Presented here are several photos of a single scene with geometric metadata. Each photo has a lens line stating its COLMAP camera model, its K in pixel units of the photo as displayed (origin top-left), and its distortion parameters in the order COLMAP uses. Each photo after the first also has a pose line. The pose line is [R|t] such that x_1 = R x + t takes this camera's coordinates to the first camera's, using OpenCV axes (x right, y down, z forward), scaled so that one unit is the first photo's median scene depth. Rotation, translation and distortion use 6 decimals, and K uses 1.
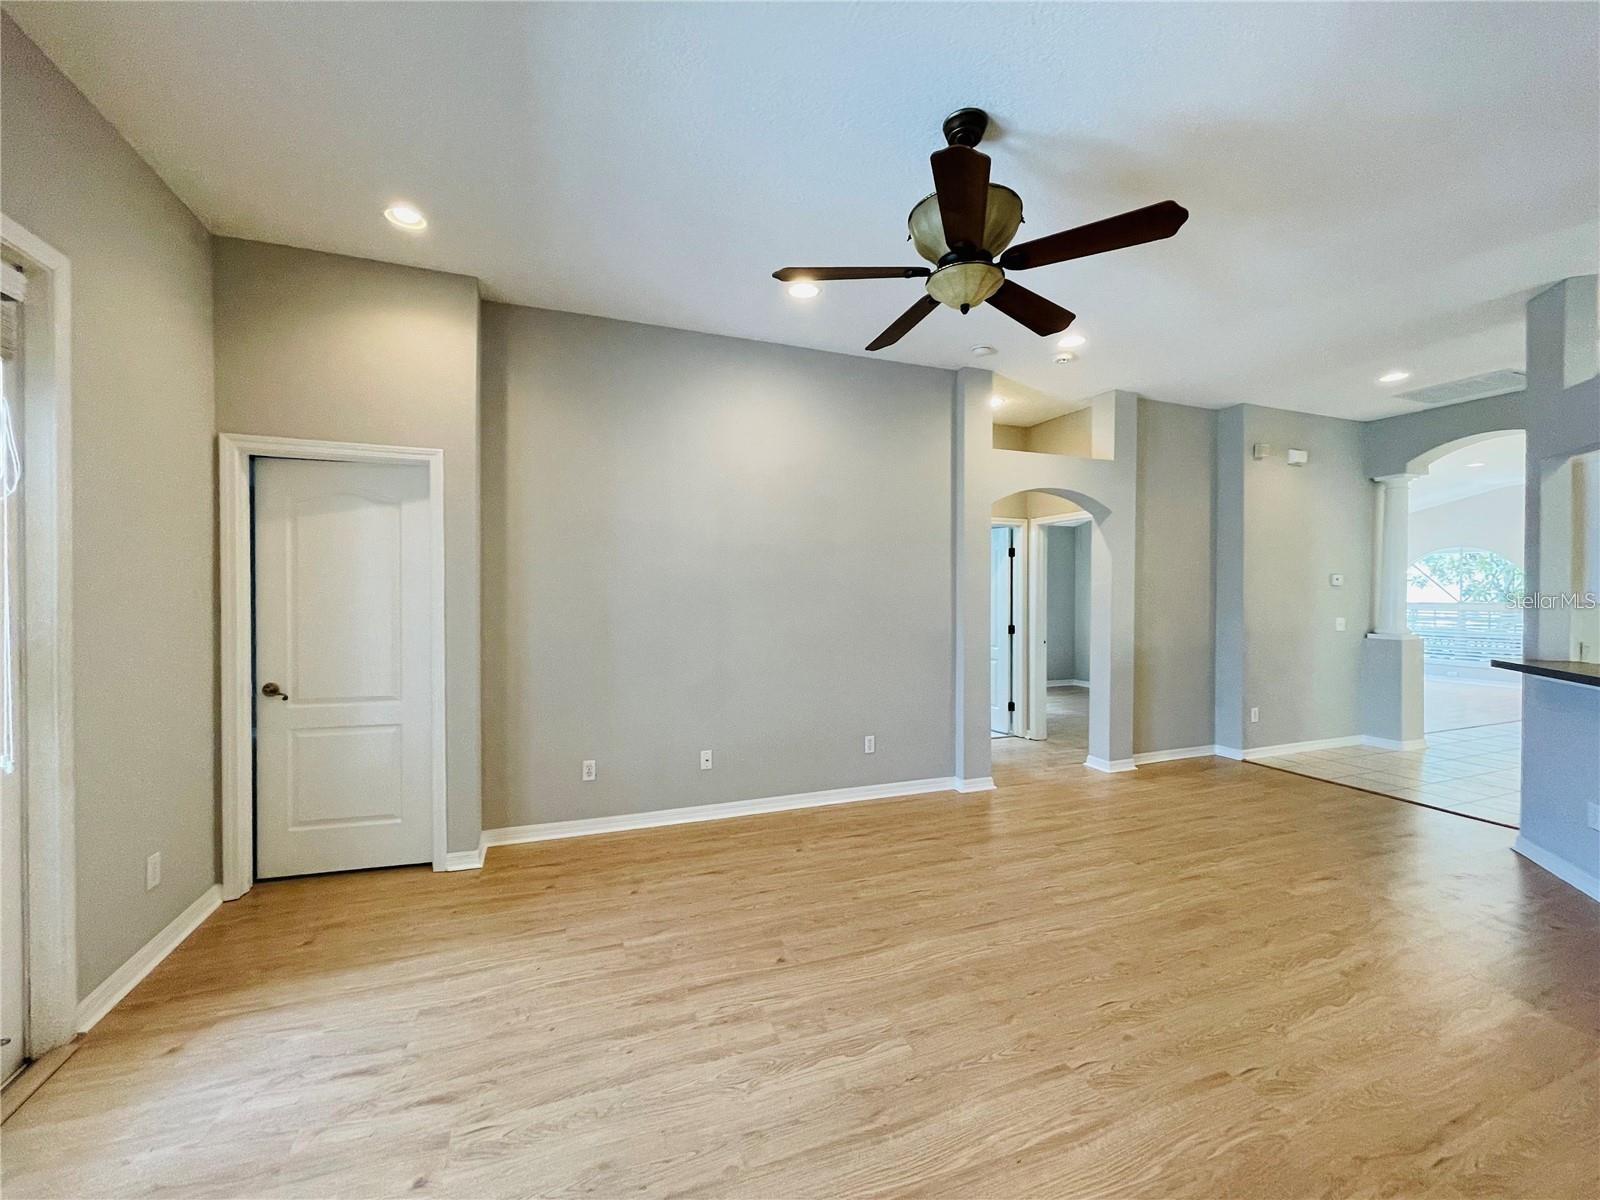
lens RADIAL K [[647.7, 0, 804.2], [0, 647.7, 600.7], [0, 0, 1]] dist [-0.001345, -0.000173]
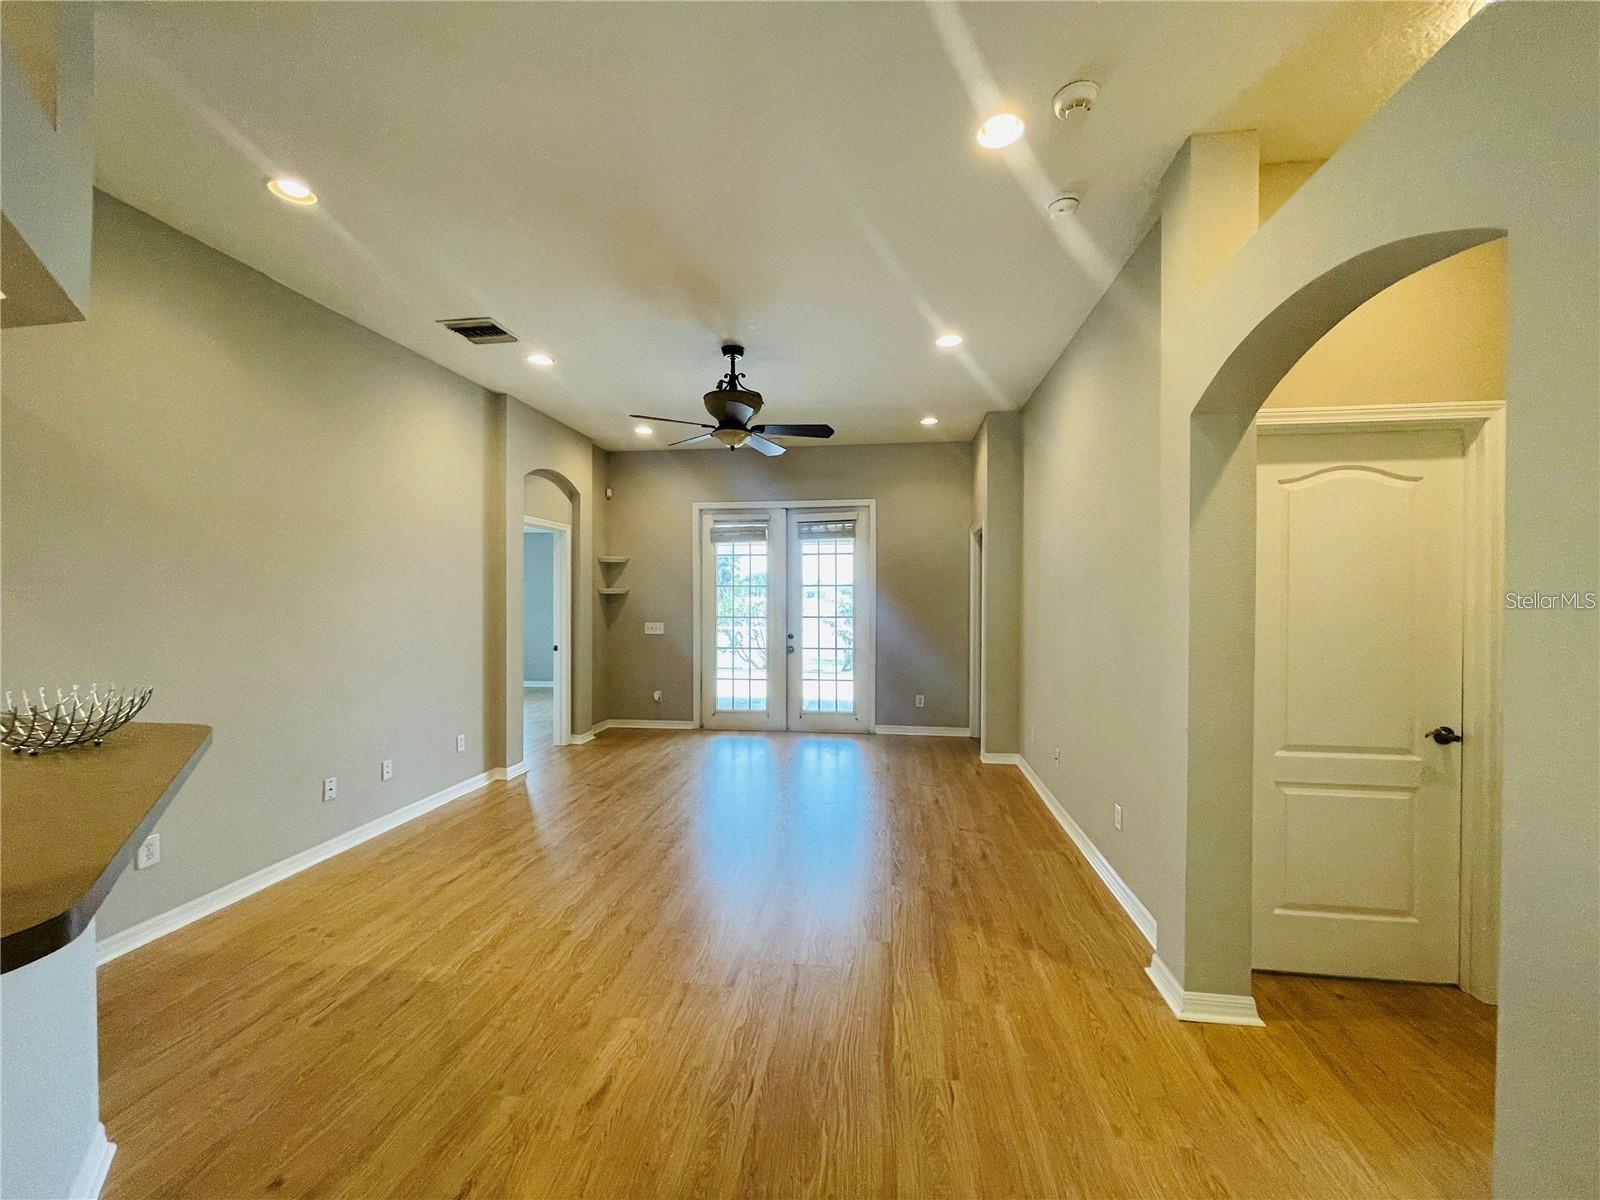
lens RADIAL K [[647.7, 0, 804.2], [0, 647.7, 600.7], [0, 0, 1]] dist [-0.001345, -0.000173]
pose [[-0.482072, 0.003895, -0.876123, 1.138594], [-0.016426, 0.999774, 0.013483, -0.023358], [0.875978, 0.020891, -0.481899, 1.328008]]
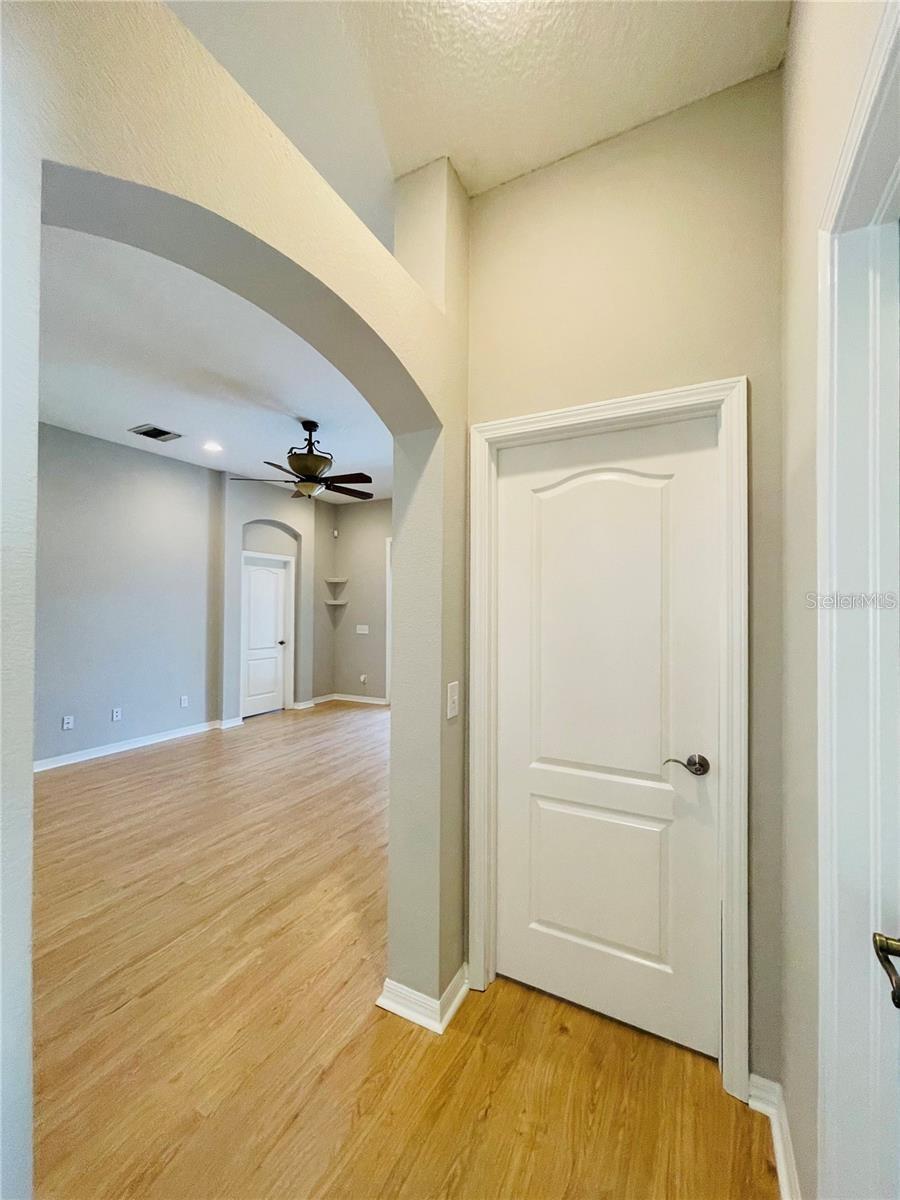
lens RADIAL K [[486.3, 0, 451.0], [0, 486.3, 602.7], [0, 0, 1]] dist [-0.001799, 0.000055]
pose [[-0.753147, -0.011912, -0.657744, 0.683508], [-0.017735, 0.999840, 0.002199, -0.029995], [0.657613, 0.013322, -0.753238, 1.781270]]
